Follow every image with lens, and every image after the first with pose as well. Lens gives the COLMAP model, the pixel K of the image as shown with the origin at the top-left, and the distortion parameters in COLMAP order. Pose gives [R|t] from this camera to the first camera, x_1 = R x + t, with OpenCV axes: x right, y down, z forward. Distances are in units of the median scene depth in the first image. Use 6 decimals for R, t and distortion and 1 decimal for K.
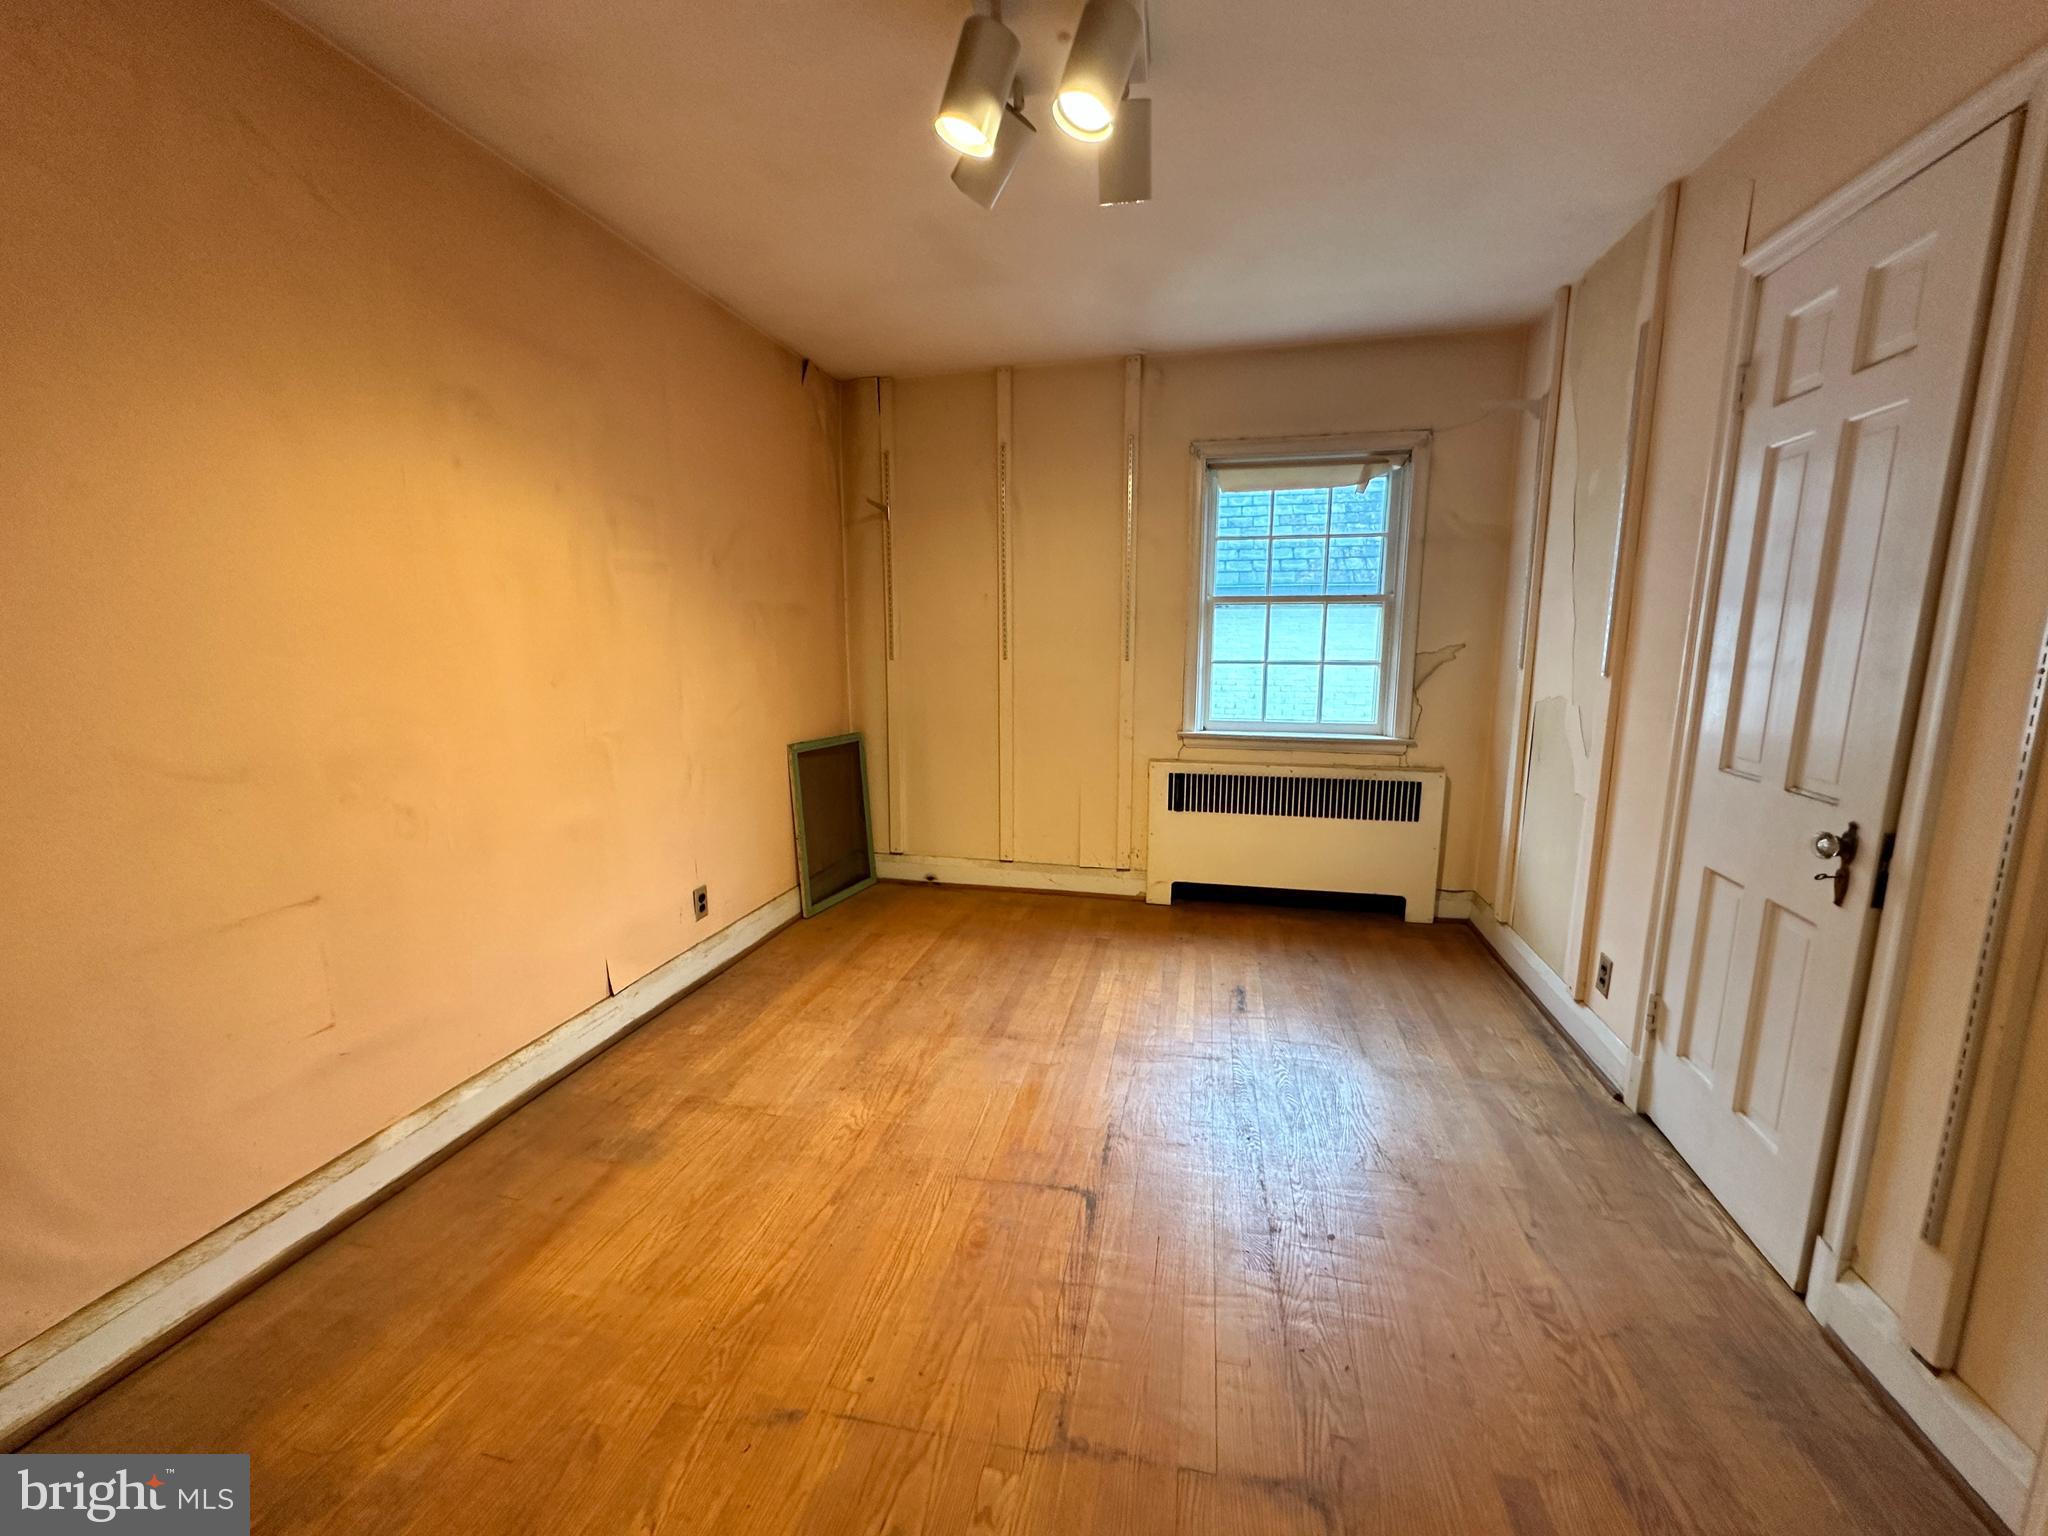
lens RADIAL K [[815.4, 0, 1019.6], [0, 815.4, 770.1], [0, 0, 1]] dist [-0.002770, -0.000172]
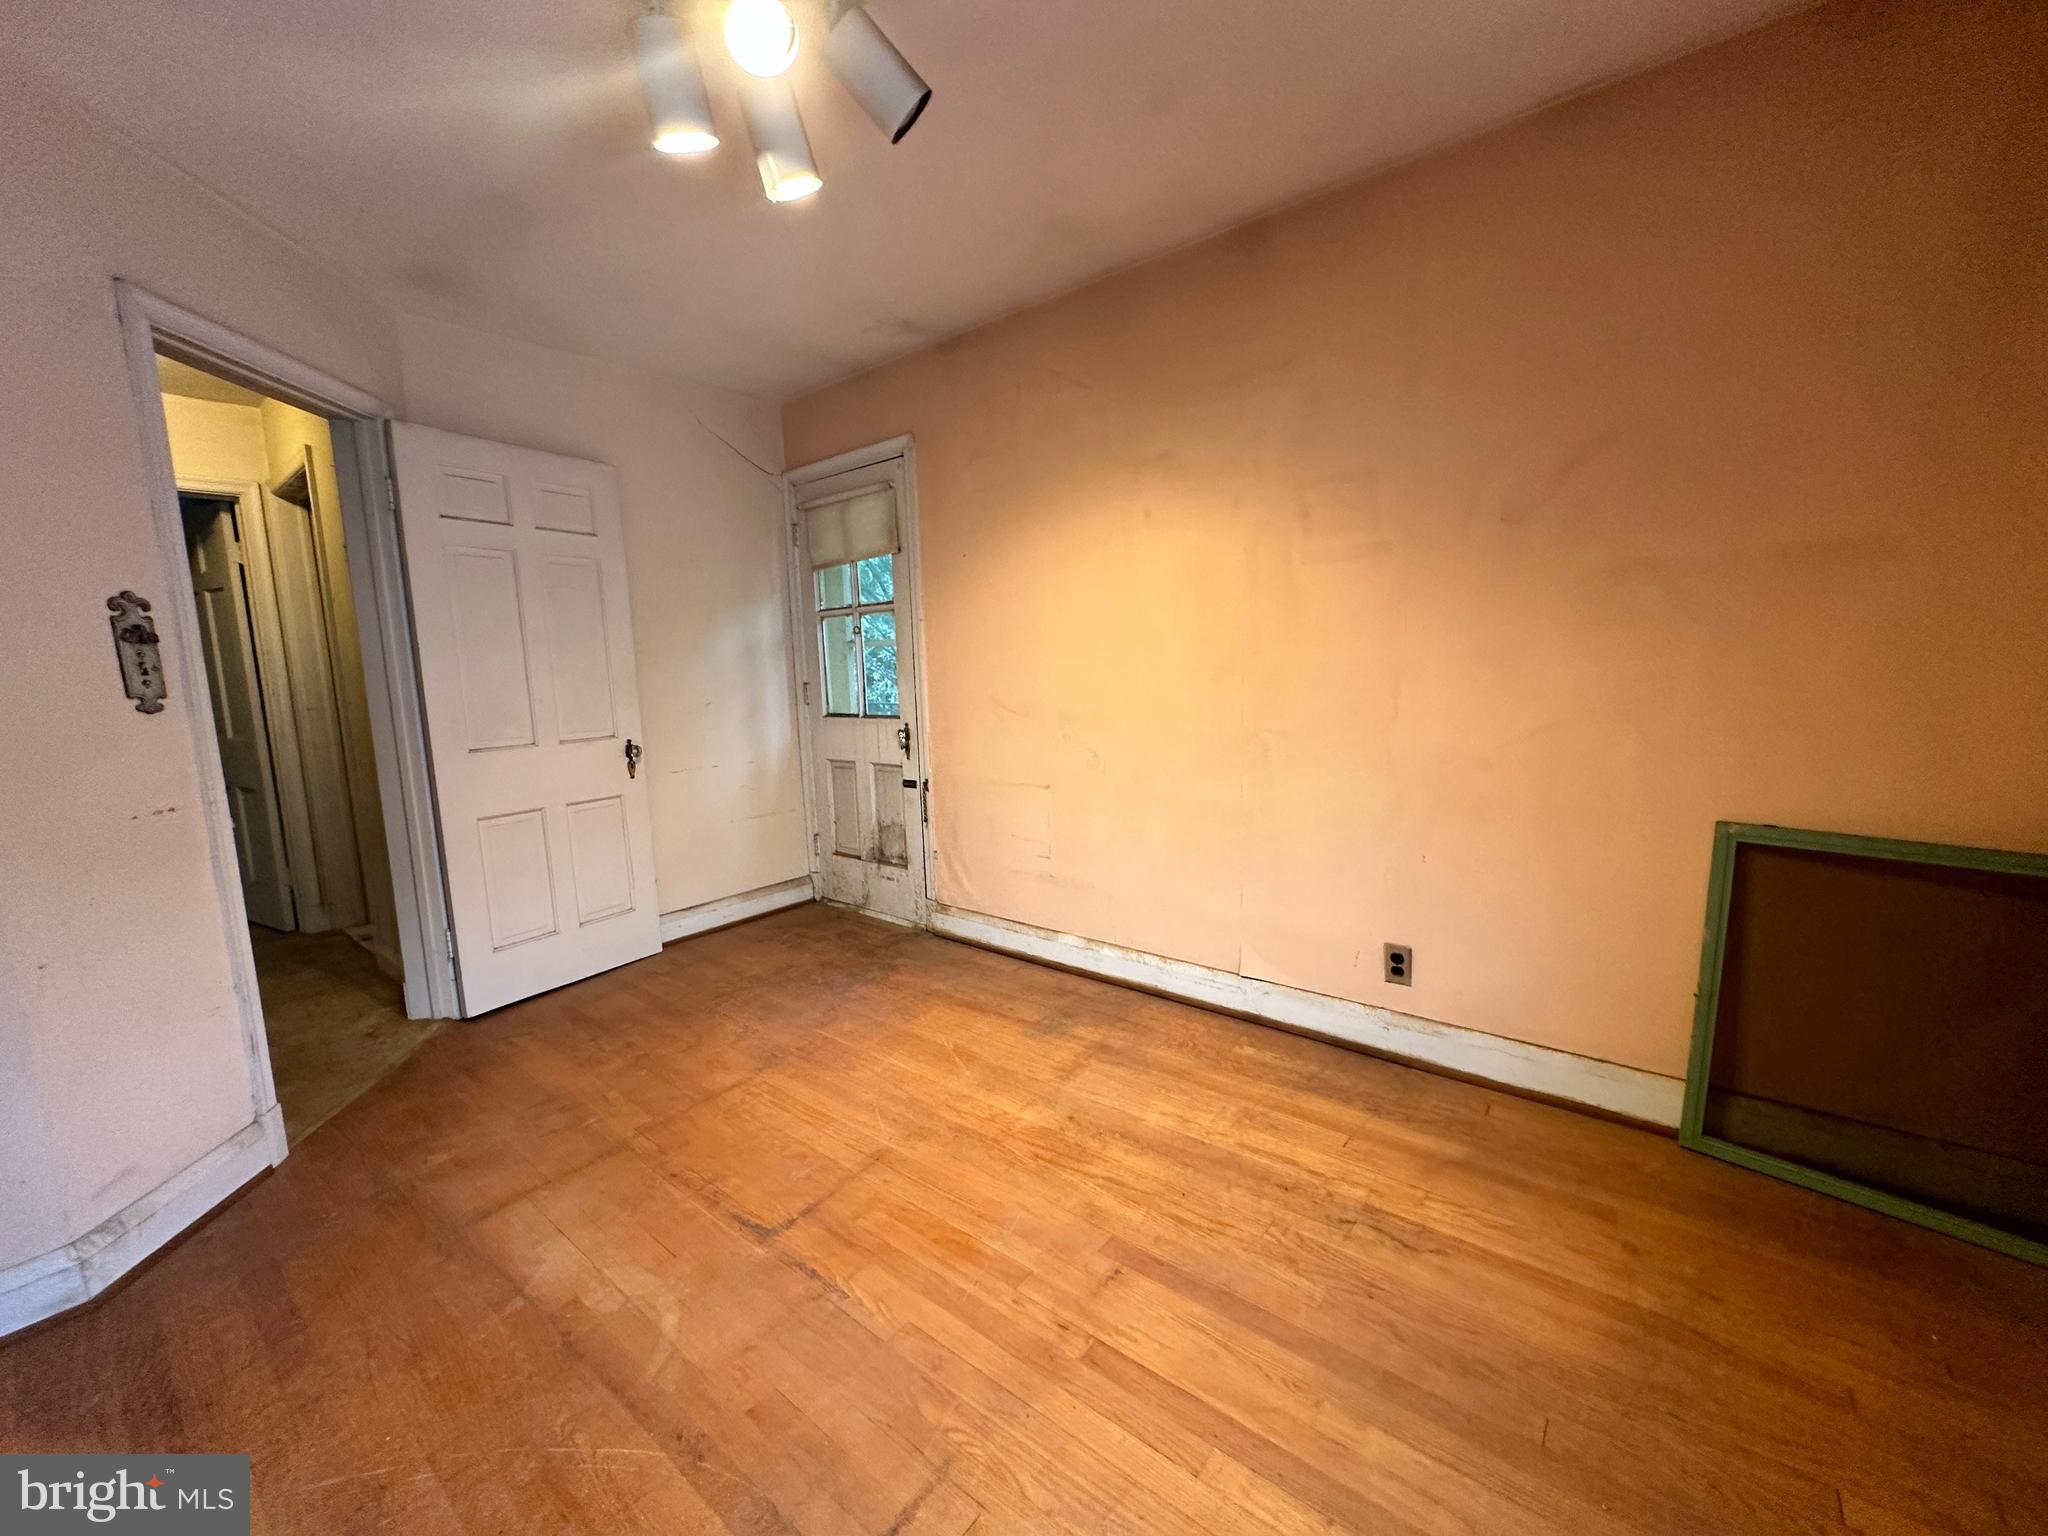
lens RADIAL K [[815.4, 0, 1019.6], [0, 815.4, 770.1], [0, 0, 1]] dist [-0.002770, -0.000172]
pose [[-0.443212, 0.140021, -0.885414, 0.535089], [-0.112242, 0.971284, 0.209785, -0.174427], [0.889362, 0.192360, -0.414769, 1.146968]]
